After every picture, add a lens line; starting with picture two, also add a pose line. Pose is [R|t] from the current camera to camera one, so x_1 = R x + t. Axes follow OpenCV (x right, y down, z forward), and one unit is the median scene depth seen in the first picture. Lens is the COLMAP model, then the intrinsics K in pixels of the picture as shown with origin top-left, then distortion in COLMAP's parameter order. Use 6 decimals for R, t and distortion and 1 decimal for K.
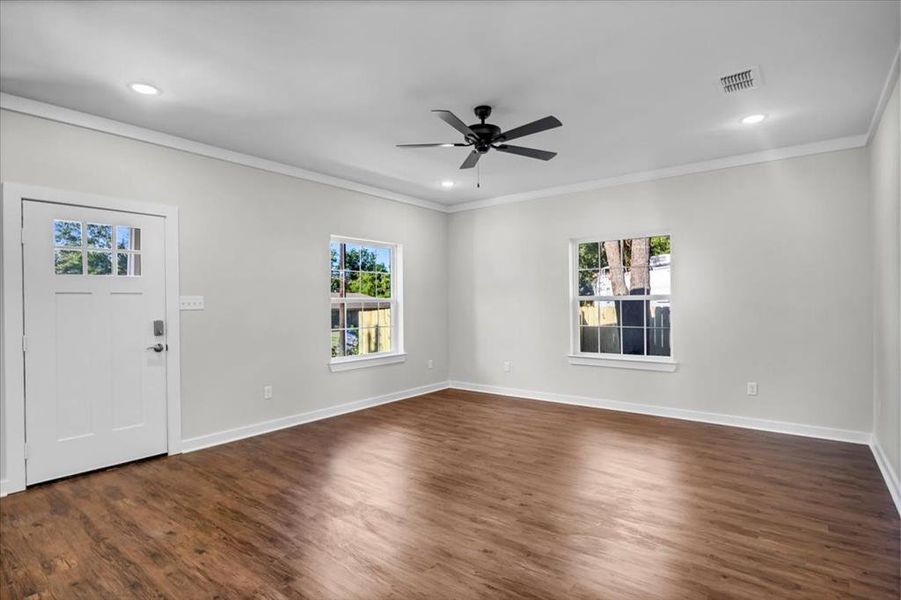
lens RADIAL K [[456.8, 0, 446.6], [0, 456.8, 306.5], [0, 0, 1]] dist [-0.004193, -0.000076]
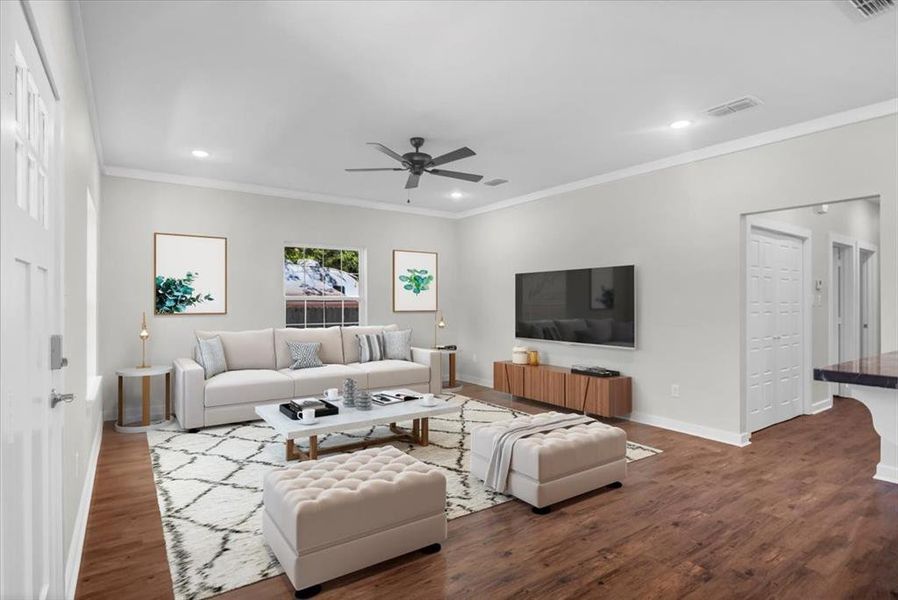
lens RADIAL K [[468.5, 0, 442.0], [0, 468.5, 301.3], [0, 0, 1]] dist [-0.001039, 0.000057]
pose [[0.291059, 0.010567, 0.956647, -1.002456], [0.003818, 0.999918, -0.012207, 0.005994], [-0.956698, 0.007205, 0.290994, 0.543950]]
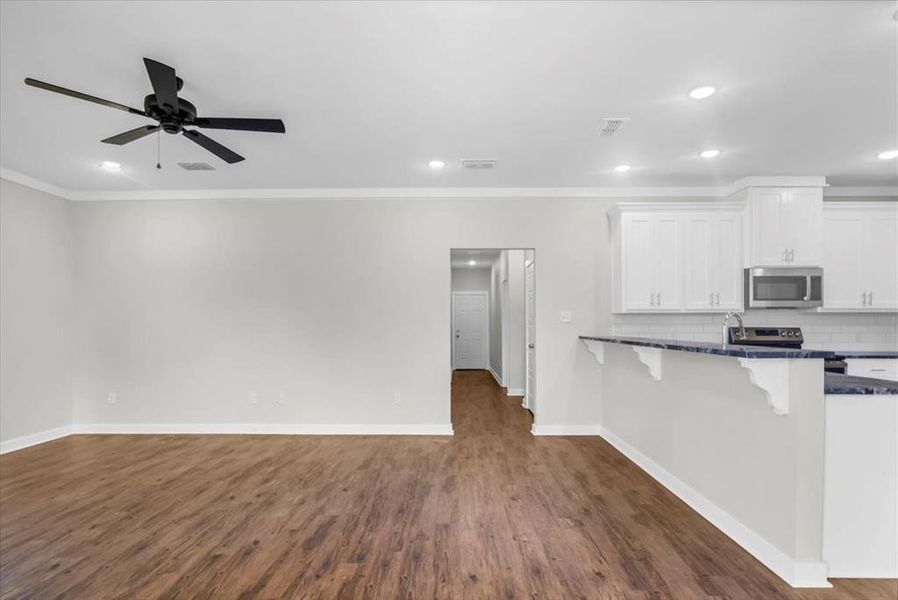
lens RADIAL K [[468.0, 0, 456.3], [0, 468.0, 317.5], [0, 0, 1]] dist [-0.003215, -0.000224]
pose [[-0.613001, 0.019689, 0.789837, -0.831112], [0.012621, 0.999806, -0.015129, 0.014520], [-0.789981, 0.000694, -0.613131, 1.044959]]
